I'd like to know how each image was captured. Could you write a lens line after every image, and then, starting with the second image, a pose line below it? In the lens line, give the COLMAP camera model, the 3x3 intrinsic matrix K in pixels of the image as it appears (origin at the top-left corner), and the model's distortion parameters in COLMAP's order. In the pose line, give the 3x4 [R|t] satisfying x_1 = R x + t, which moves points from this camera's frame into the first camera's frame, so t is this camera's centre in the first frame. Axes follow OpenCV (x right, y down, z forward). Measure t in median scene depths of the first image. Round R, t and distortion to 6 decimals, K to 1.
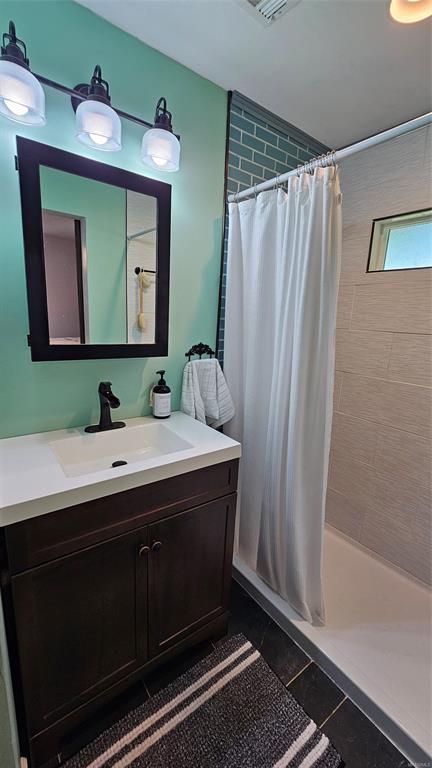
lens RADIAL K [[314.6, 0, 212.0], [0, 314.6, 382.9], [0, 0, 1]] dist [-0.004444, 0.000635]
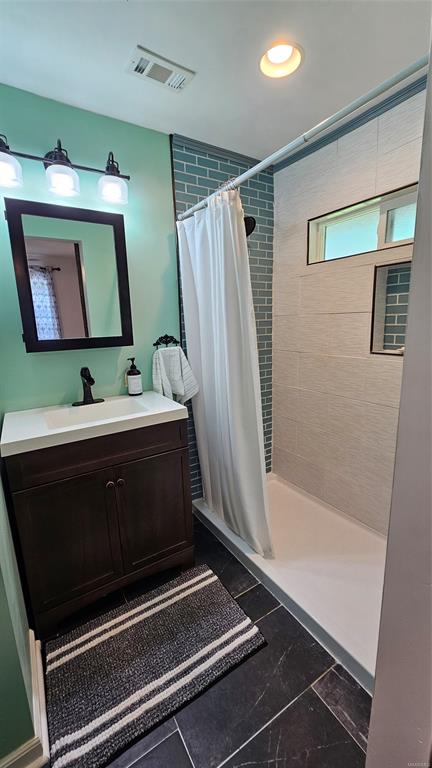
lens RADIAL K [[314.6, 0, 213.8], [0, 314.6, 381.6], [0, 0, 1]] dist [-0.004444, 0.000635]
pose [[0.994468, -0.062109, -0.084711, 0.278228], [0.060934, 0.998007, -0.016387, 0.101012], [0.085560, 0.011134, 0.996271, -0.242228]]
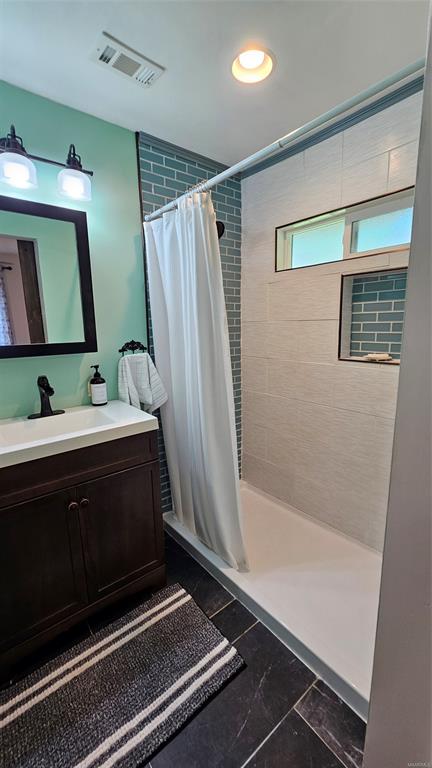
lens RADIAL K [[314.6, 0, 213.6], [0, 314.6, 380.5], [0, 0, 1]] dist [-0.004444, 0.000635]
pose [[0.996742, -0.072991, 0.034331, 0.243911], [0.073980, 0.996853, -0.028470, 0.088246], [-0.032145, 0.030917, 0.999005, -0.197807]]
